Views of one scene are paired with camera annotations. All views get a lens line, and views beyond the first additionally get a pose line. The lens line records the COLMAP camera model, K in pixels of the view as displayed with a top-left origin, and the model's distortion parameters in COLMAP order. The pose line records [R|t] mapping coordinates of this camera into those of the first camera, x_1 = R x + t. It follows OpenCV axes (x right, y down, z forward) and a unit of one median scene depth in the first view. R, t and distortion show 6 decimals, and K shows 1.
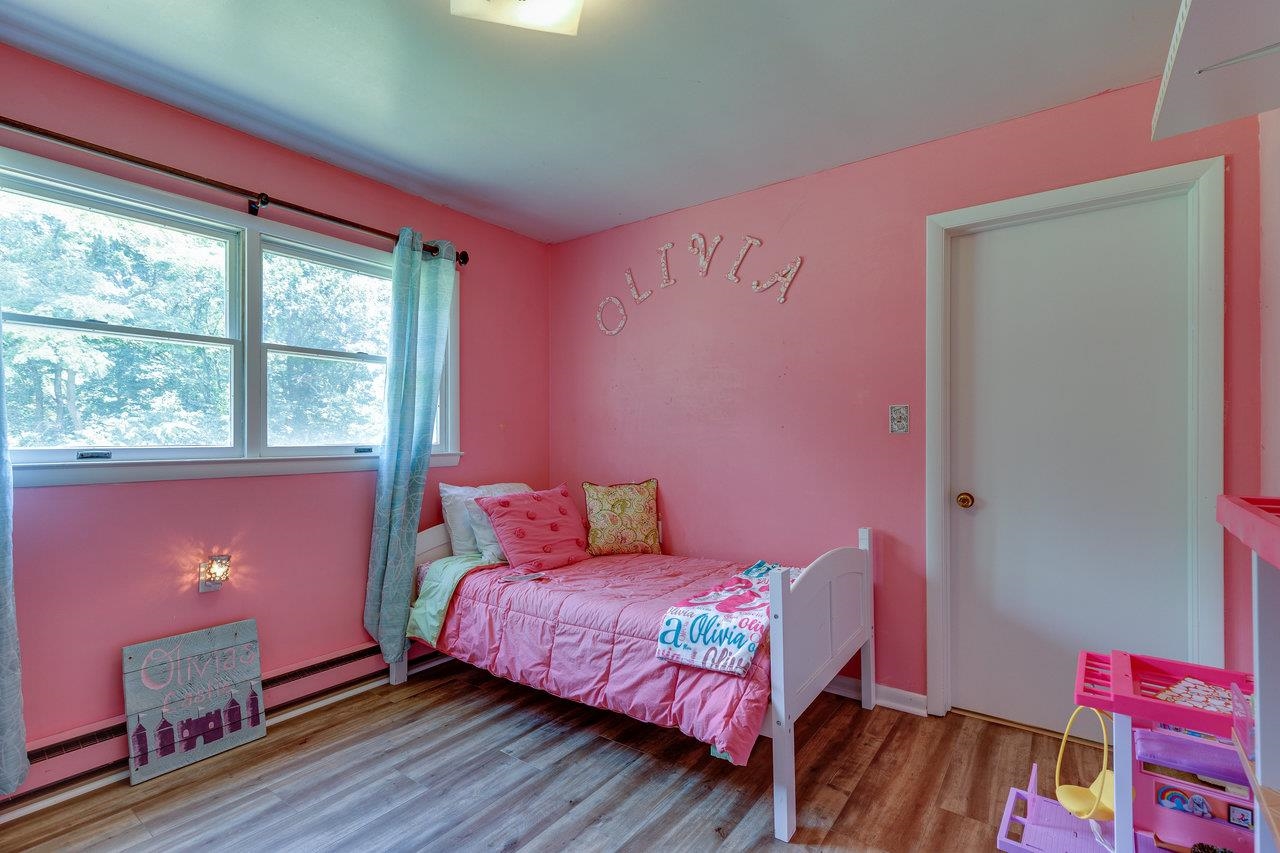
lens RADIAL K [[580.5, 0, 642.1], [0, 580.5, 436.4], [0, 0, 1]] dist [-0.001170, 0.000230]
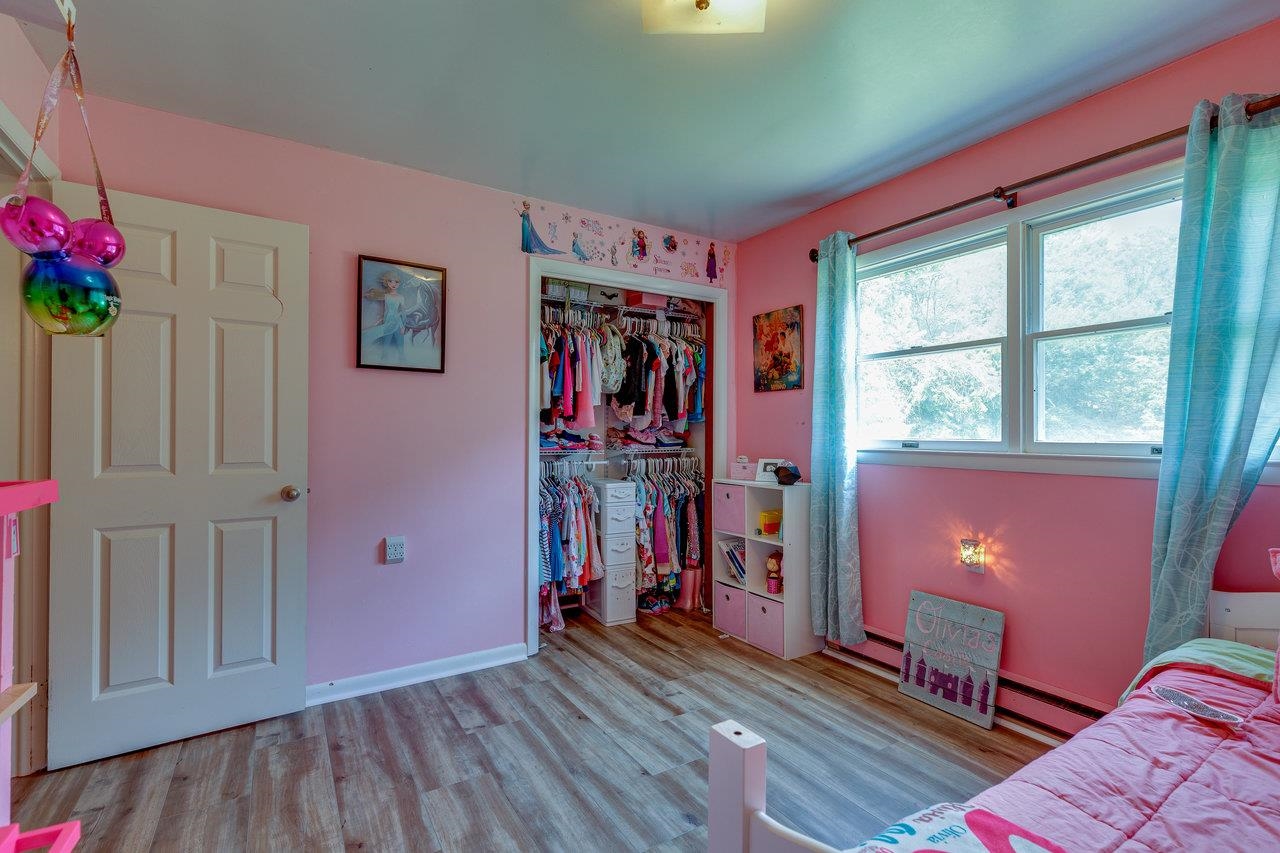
lens RADIAL K [[580.5, 0, 641.3], [0, 580.5, 424.6], [0, 0, 1]] dist [-0.001170, 0.000230]
pose [[-0.378583, -0.004635, -0.925556, 0.537028], [0.006704, 0.999948, -0.007750, -0.009026], [0.925543, -0.009138, -0.378533, 0.866935]]
